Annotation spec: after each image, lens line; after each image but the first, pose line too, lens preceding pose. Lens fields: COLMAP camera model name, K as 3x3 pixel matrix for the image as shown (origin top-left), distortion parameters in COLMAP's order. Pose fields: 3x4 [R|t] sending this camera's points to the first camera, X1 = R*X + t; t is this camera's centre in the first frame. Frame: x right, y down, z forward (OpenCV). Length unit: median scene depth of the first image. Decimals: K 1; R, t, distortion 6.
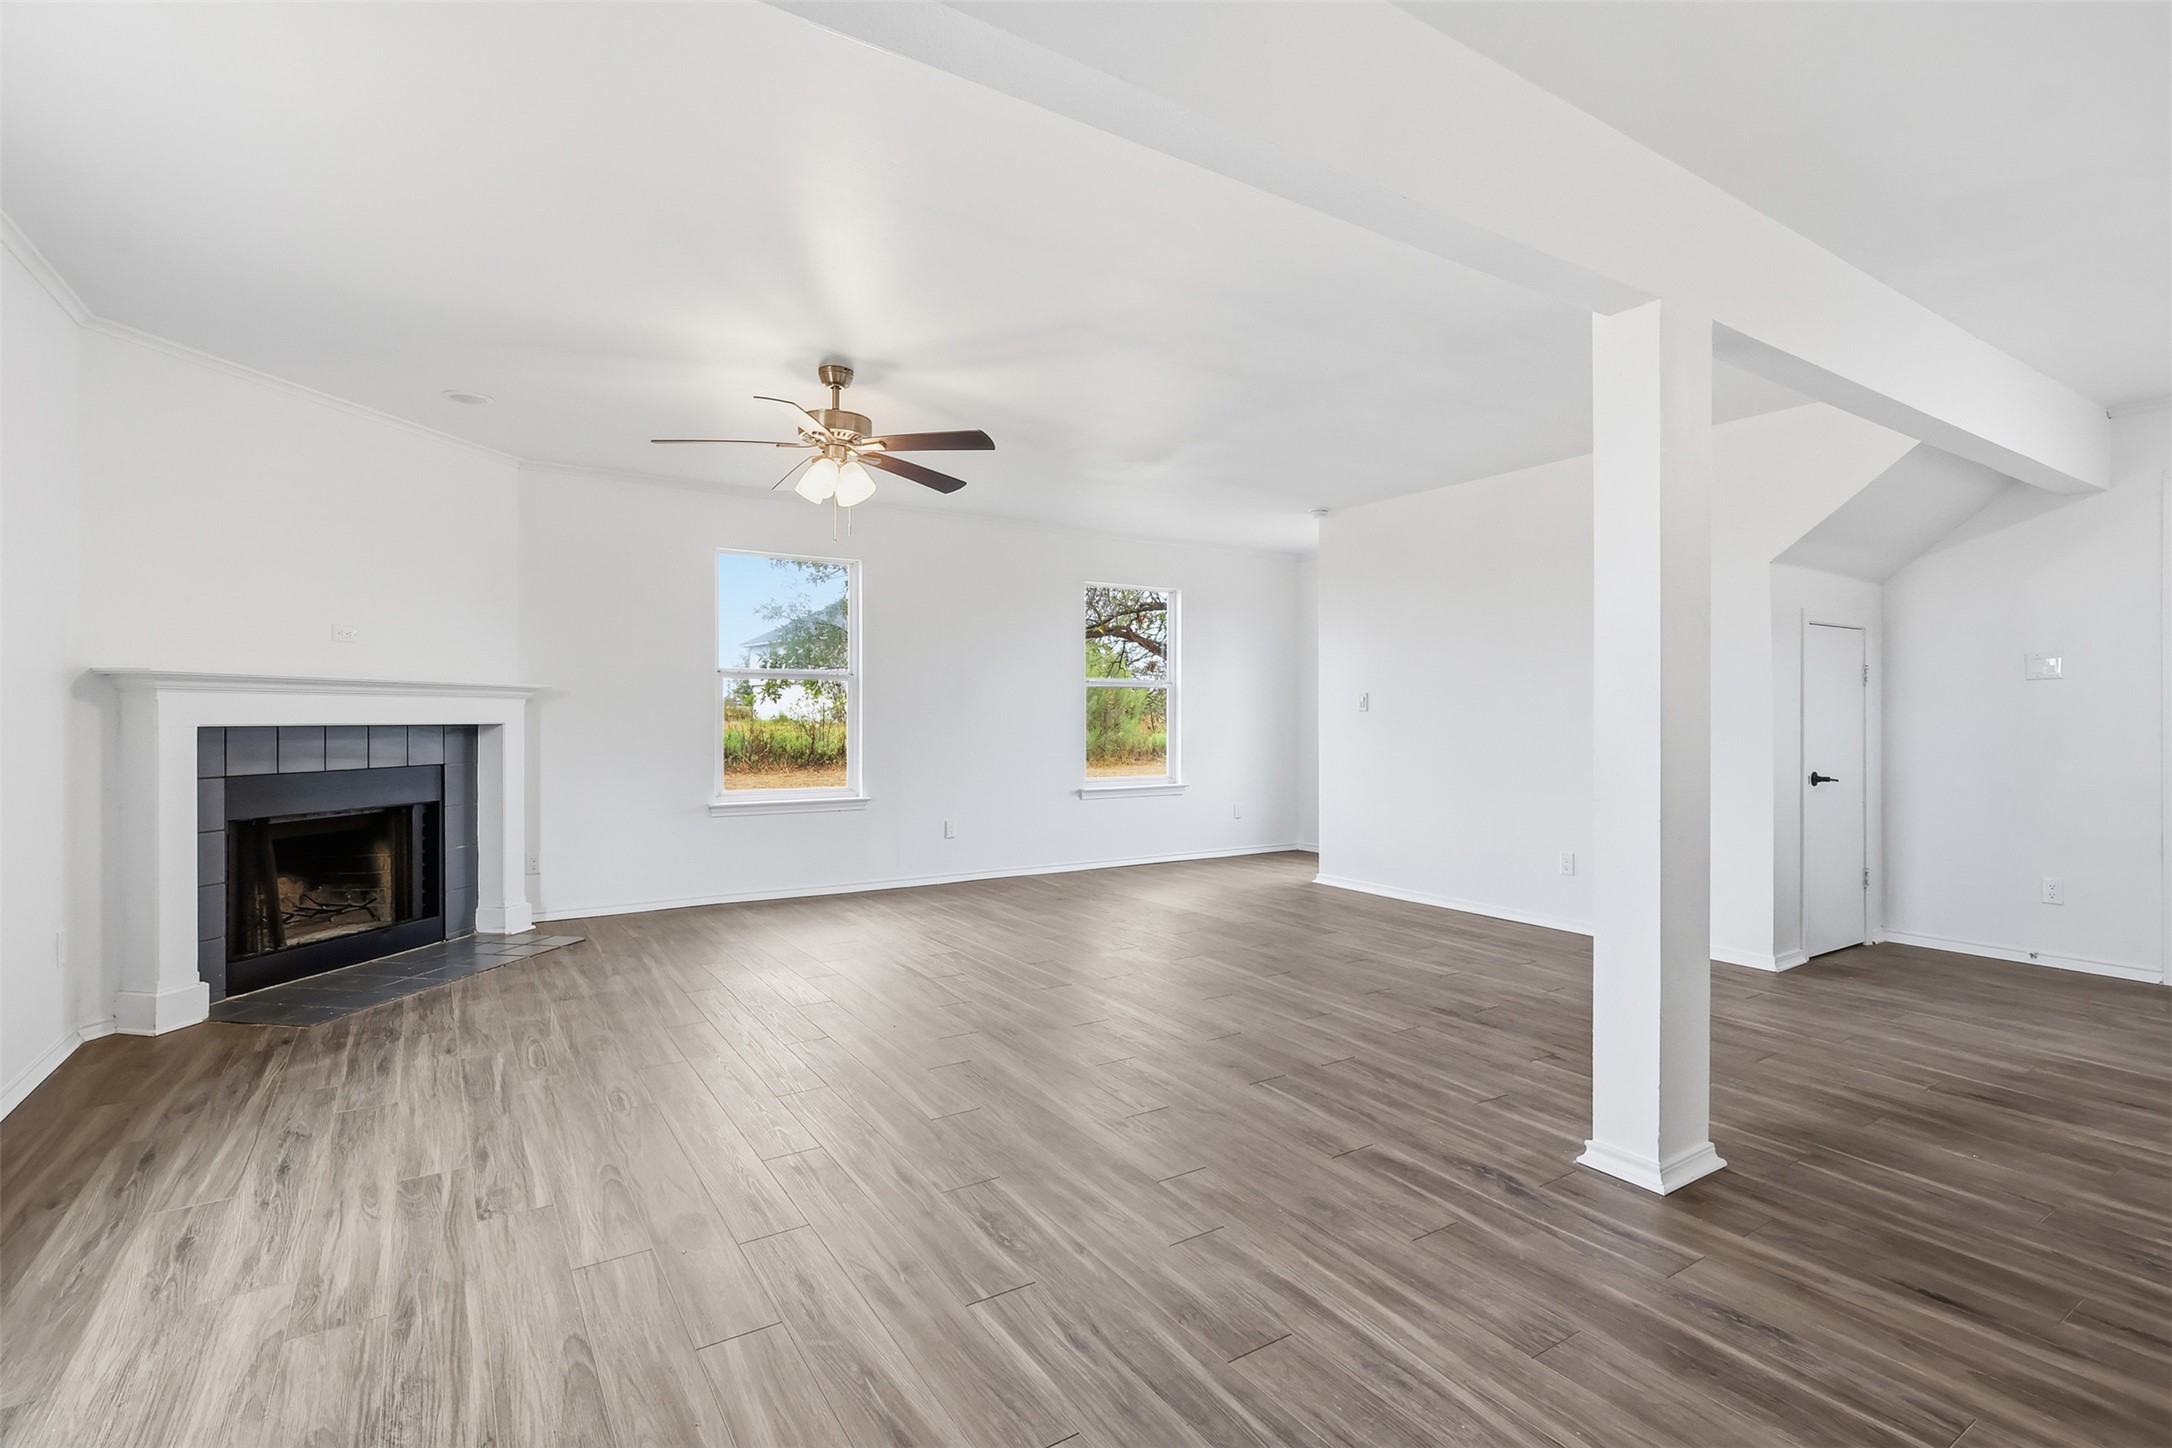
lens RADIAL K [[1008.6, 0, 1076.8], [0, 1008.6, 709.3], [0, 0, 1]] dist [0.000211, 0.000936]
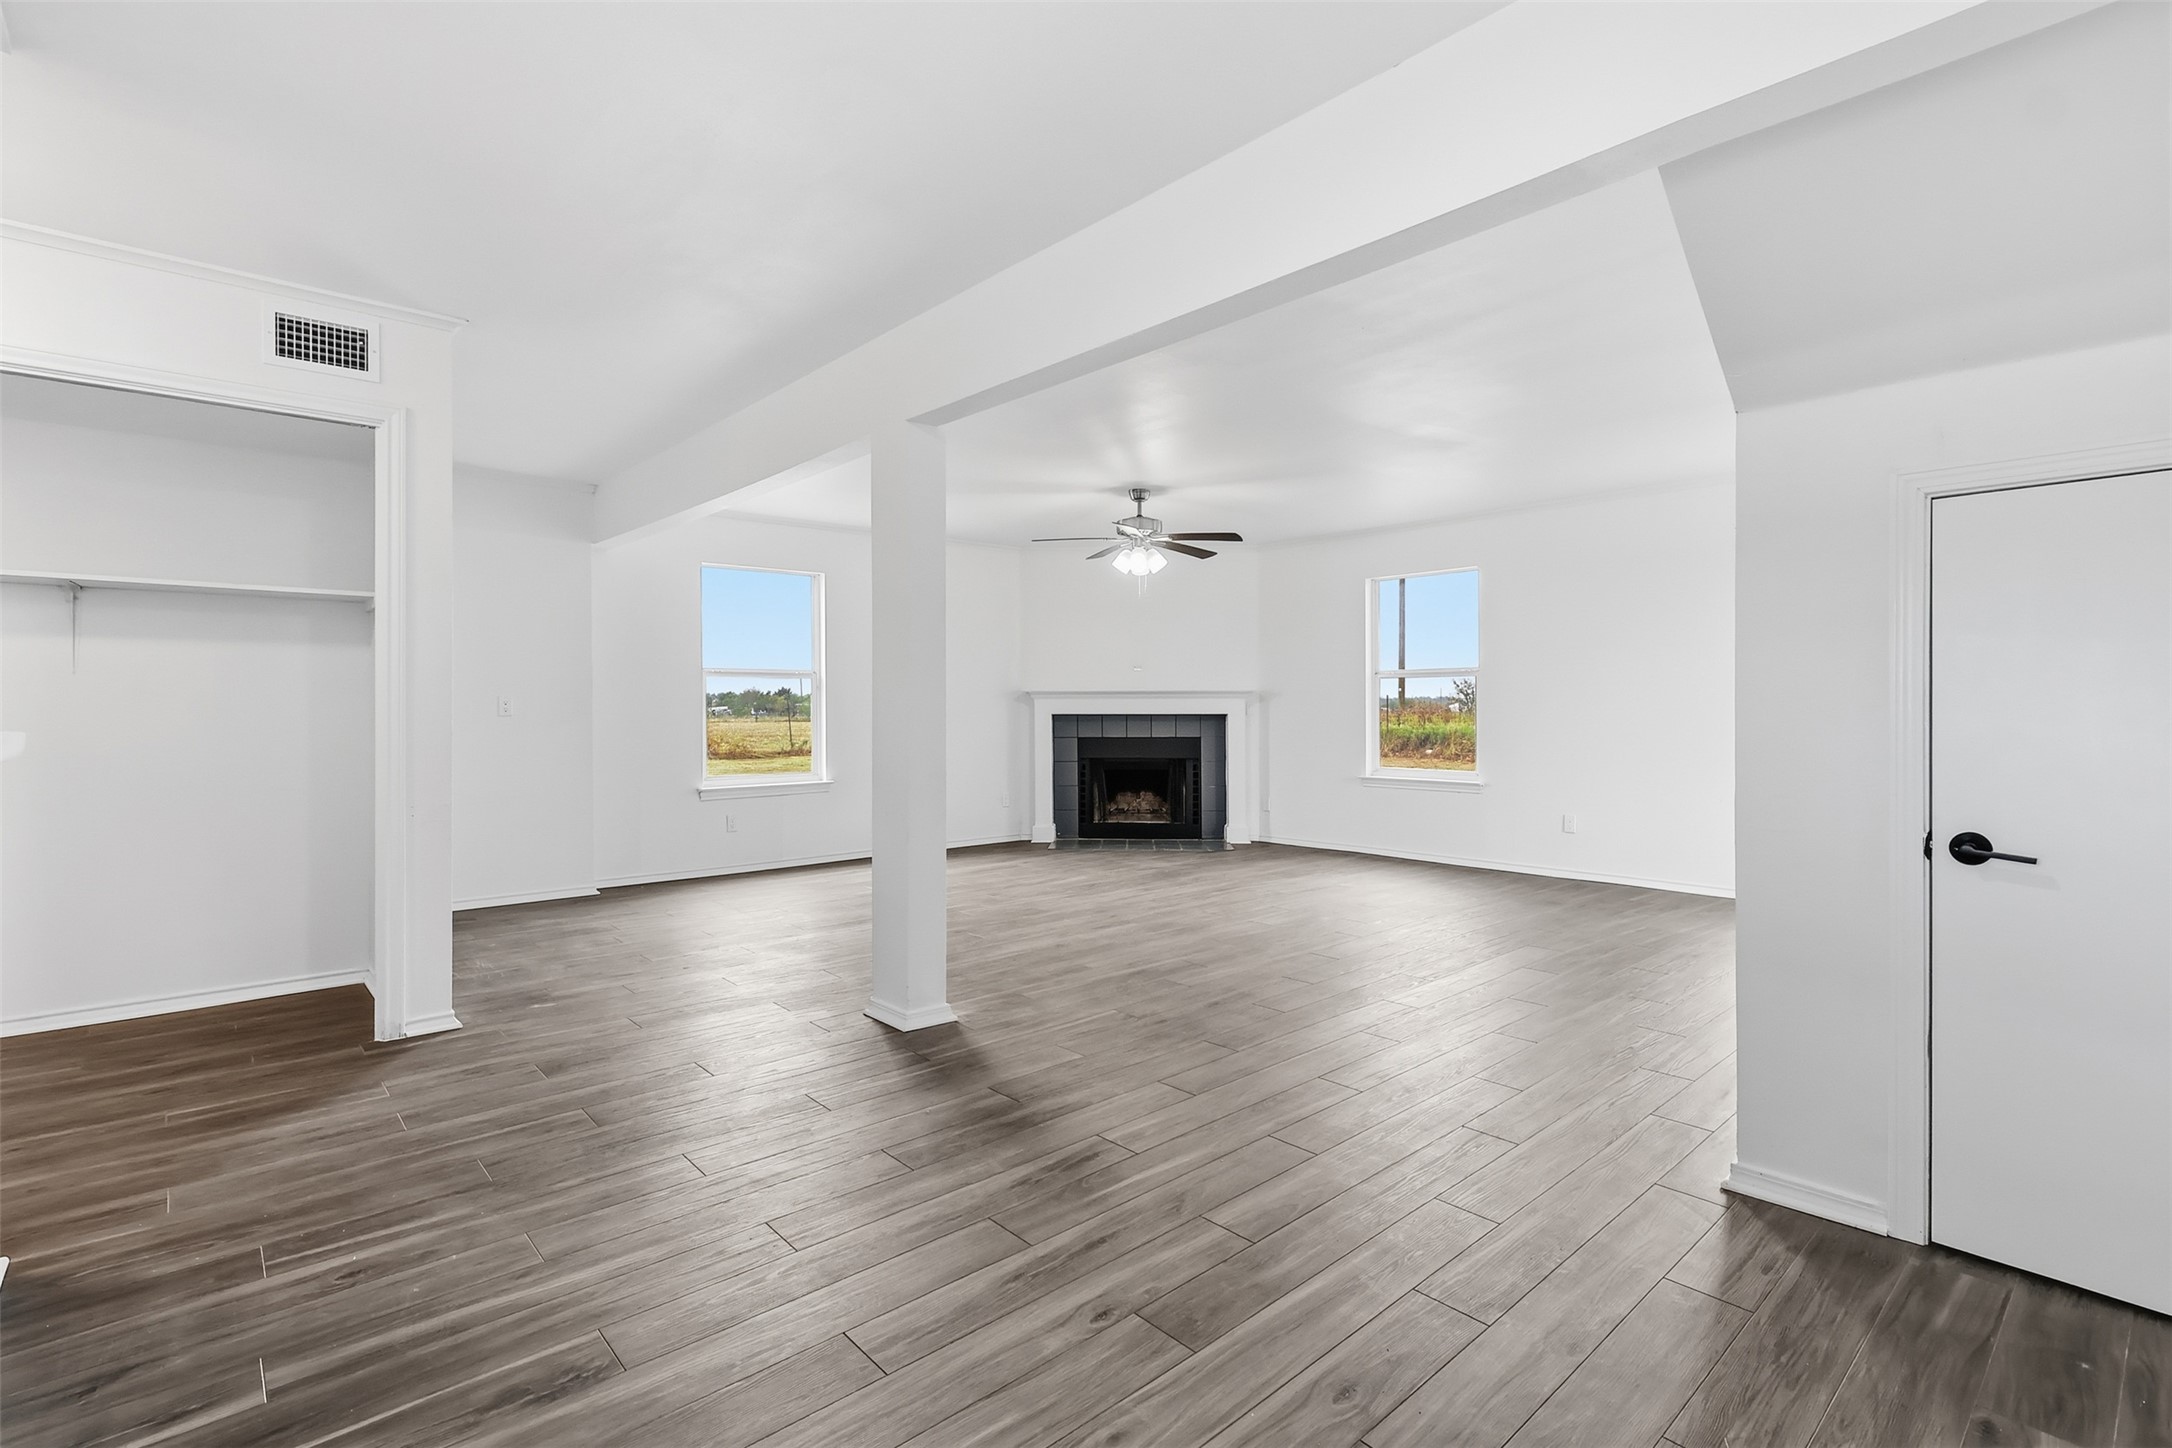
lens RADIAL K [[1008.6, 0, 1101.9], [0, 1008.6, 713.9], [0, 0, 1]] dist [0.000211, 0.000936]
pose [[0.174003, 0.002650, -0.984742, 1.311379], [0.005345, 0.999979, 0.003636, 0.008332], [0.984731, -0.005896, 0.173985, 0.660252]]
